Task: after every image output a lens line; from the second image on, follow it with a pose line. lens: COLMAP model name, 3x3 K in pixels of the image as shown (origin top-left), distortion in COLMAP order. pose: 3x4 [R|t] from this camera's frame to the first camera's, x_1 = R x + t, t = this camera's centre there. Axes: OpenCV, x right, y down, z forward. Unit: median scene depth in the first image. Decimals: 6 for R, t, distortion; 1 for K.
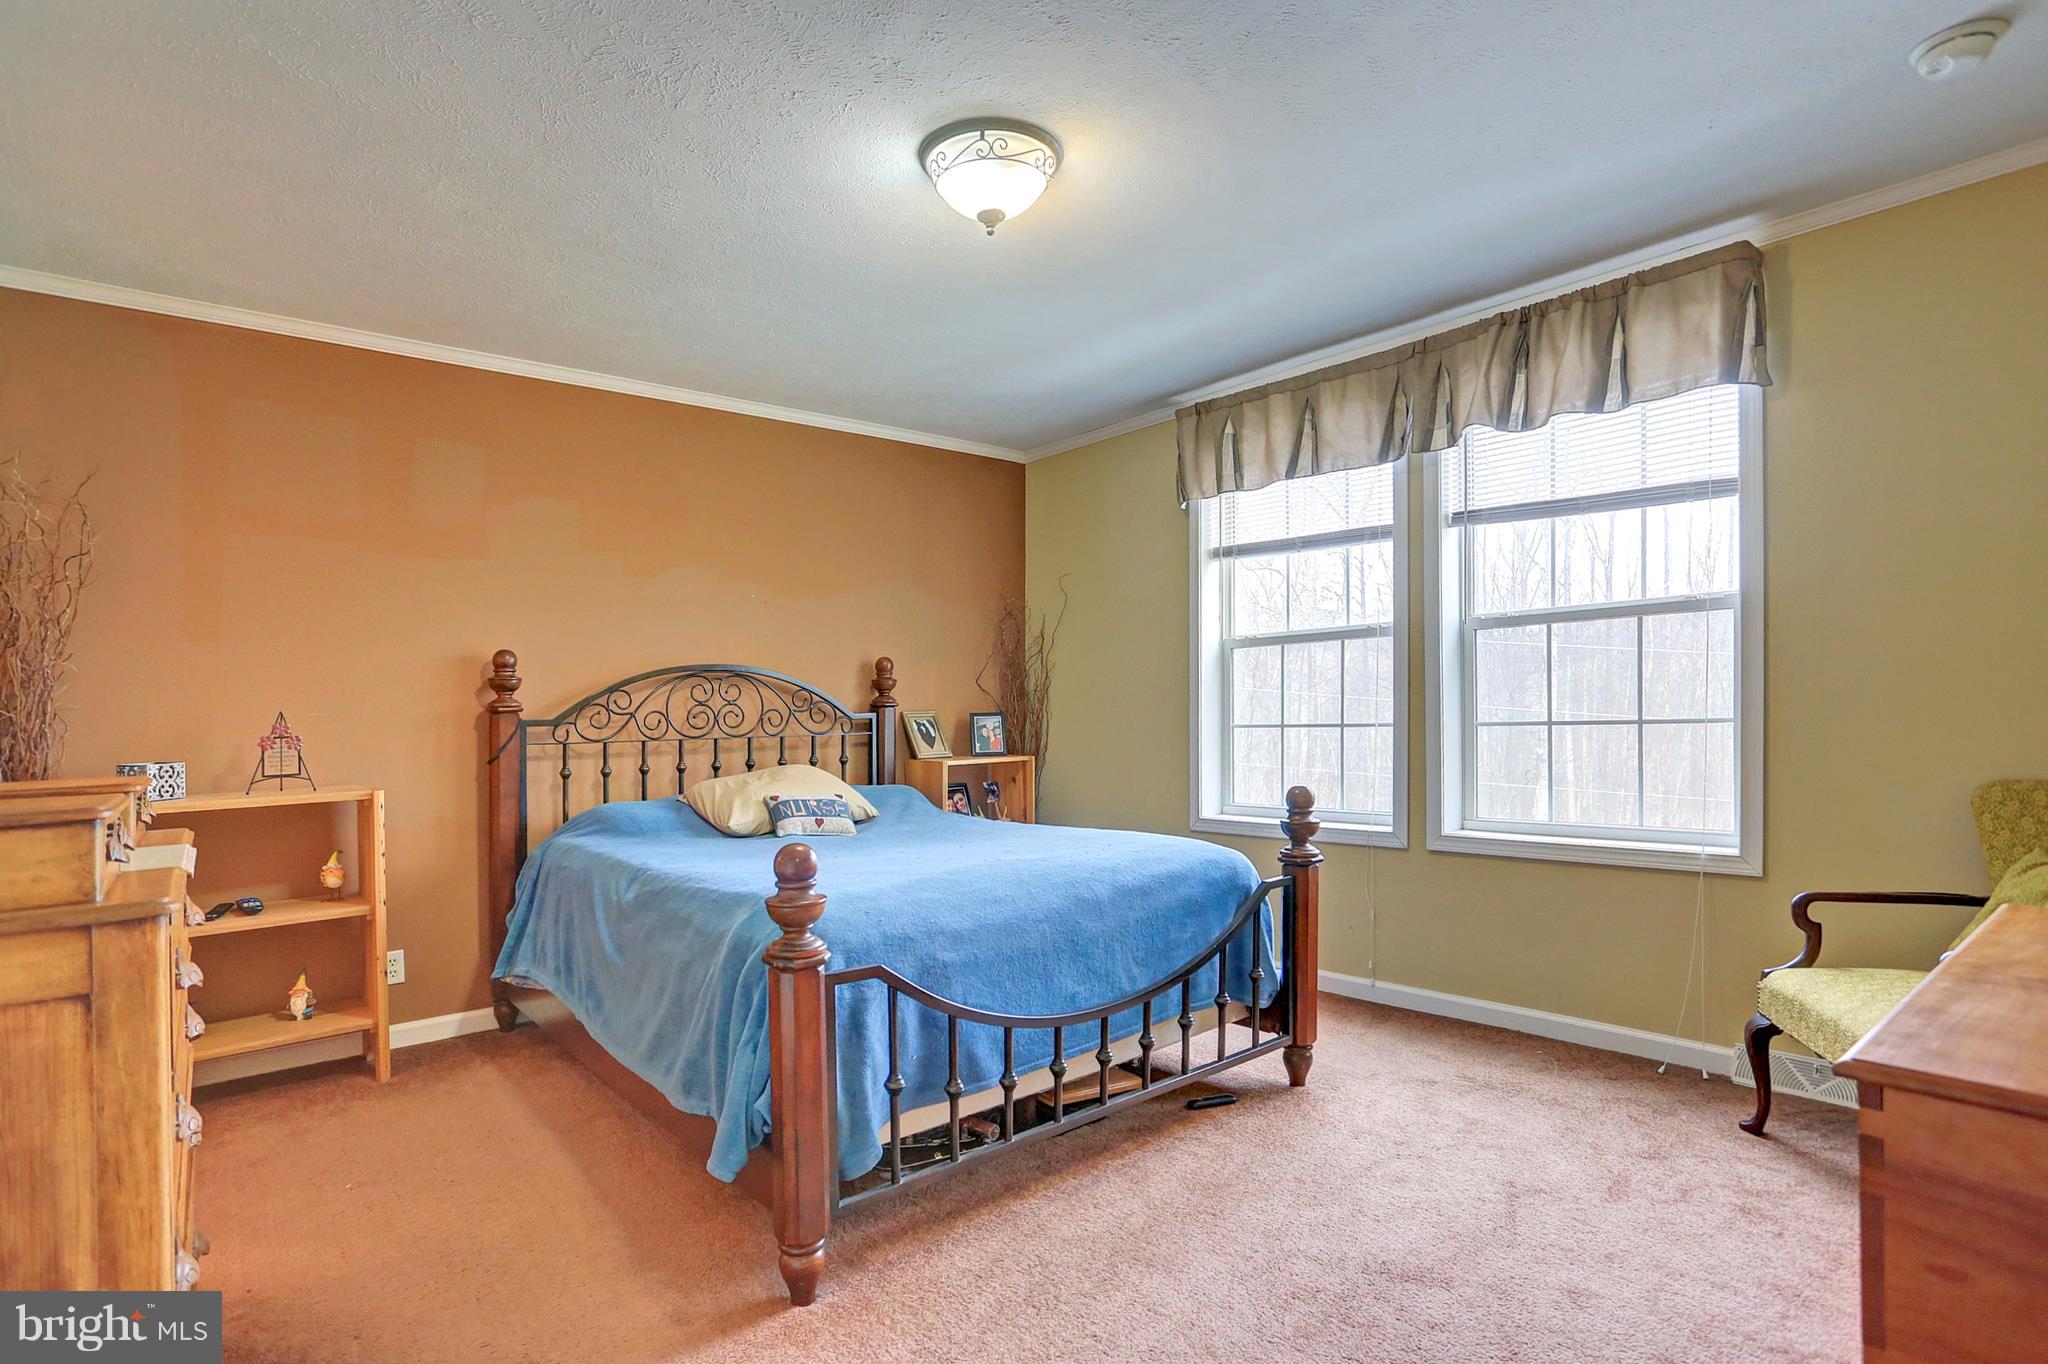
lens RADIAL K [[1015.1, 0, 1031.2], [0, 1015.1, 693.5], [0, 0, 1]] dist [-0.065391, 0.011631]
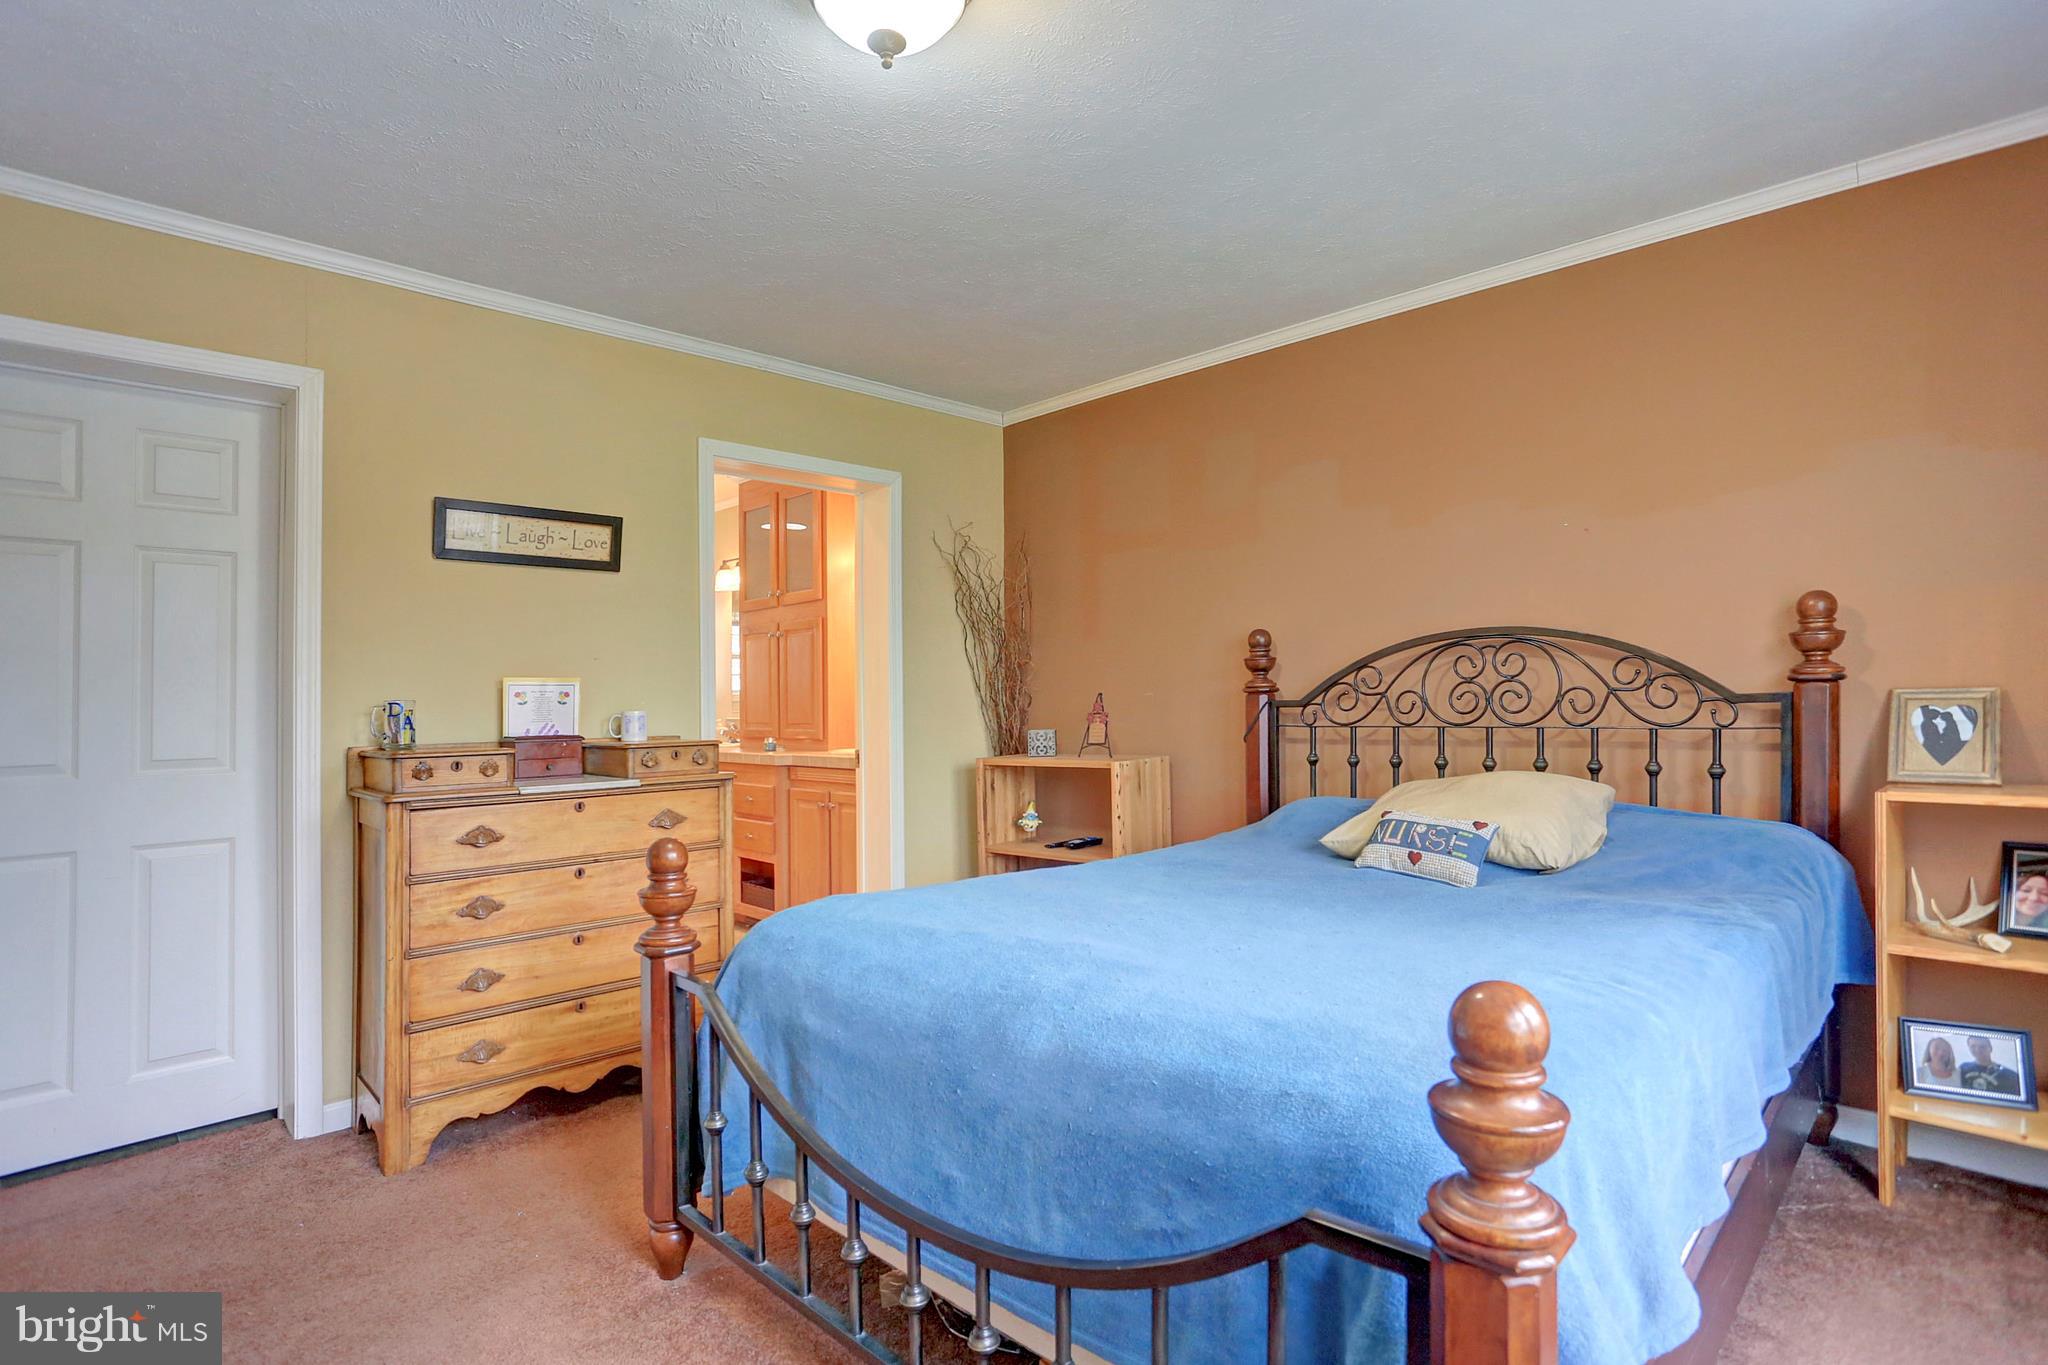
lens RADIAL K [[1015.1, 0, 1031.2], [0, 1015.1, 694.0], [0, 0, 1]] dist [-0.065391, 0.011631]
pose [[0.109633, 0.014833, -0.993861, 0.413509], [0.035598, 0.999189, 0.018839, -0.006202], [0.993334, -0.037445, 0.109016, 0.627615]]
